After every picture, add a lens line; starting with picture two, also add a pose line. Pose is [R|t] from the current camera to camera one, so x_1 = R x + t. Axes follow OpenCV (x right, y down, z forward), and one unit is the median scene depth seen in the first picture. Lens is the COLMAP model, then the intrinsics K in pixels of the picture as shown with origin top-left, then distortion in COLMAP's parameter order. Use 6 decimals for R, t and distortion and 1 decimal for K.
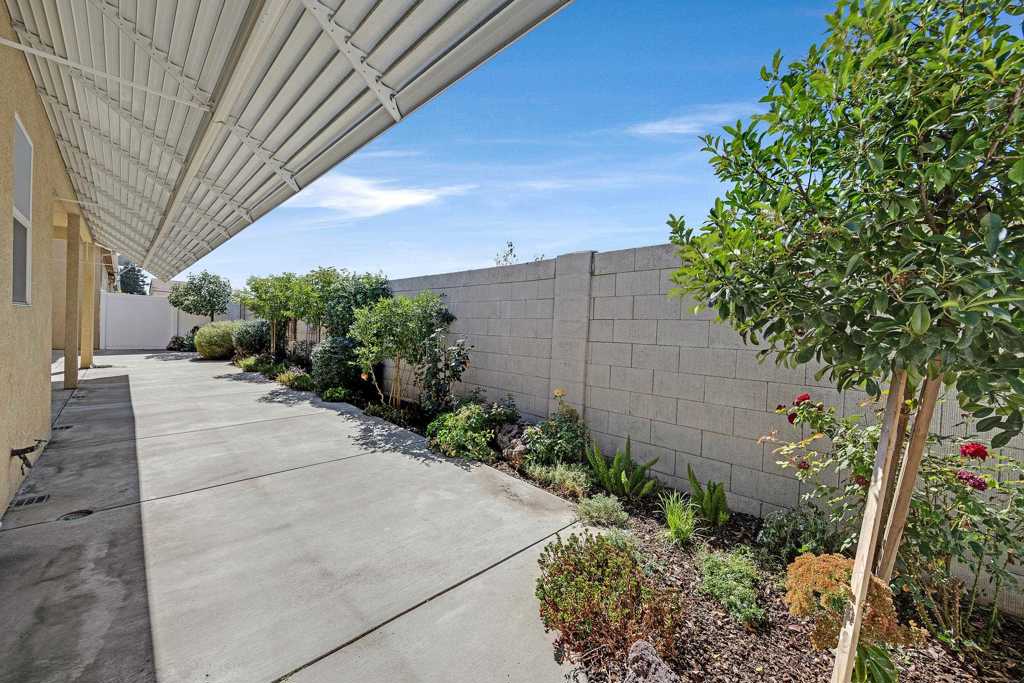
lens RADIAL K [[408.8, 0, 514.3], [0, 408.8, 343.2], [0, 0, 1]] dist [-0.000713, -0.000647]
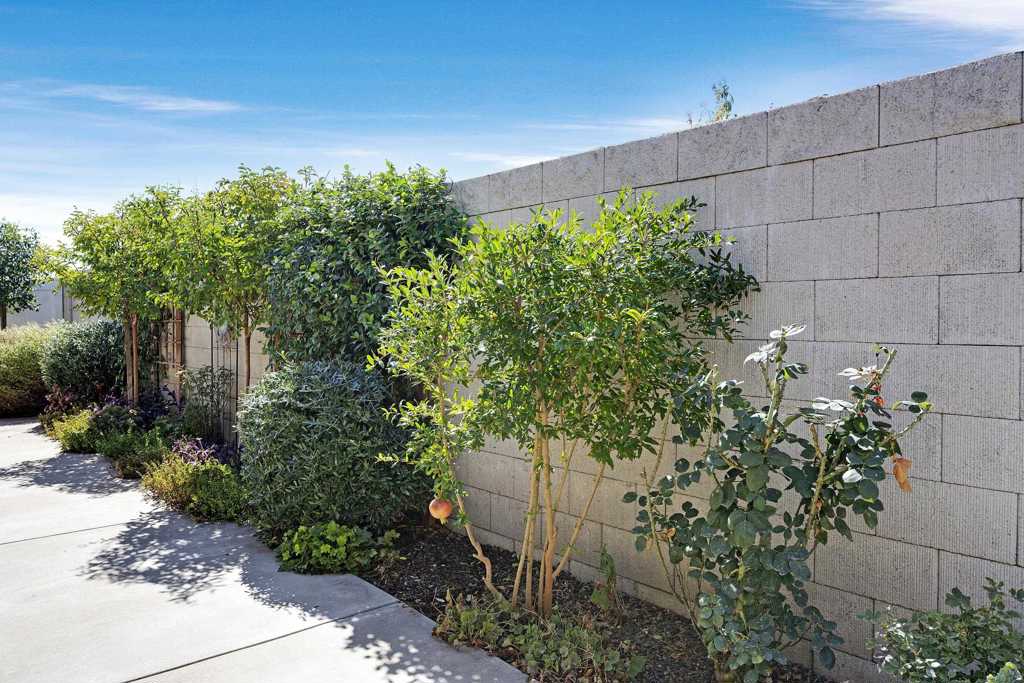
lens RADIAL K [[779.6, 0, 511.0], [0, 779.6, 338.6], [0, 0, 1]] dist [-0.014371, -0.003972]
pose [[0.995479, -0.041060, -0.085647, -0.185040], [0.040532, 0.999147, -0.007890, -0.018686], [0.085898, 0.004383, 0.996294, 0.330061]]
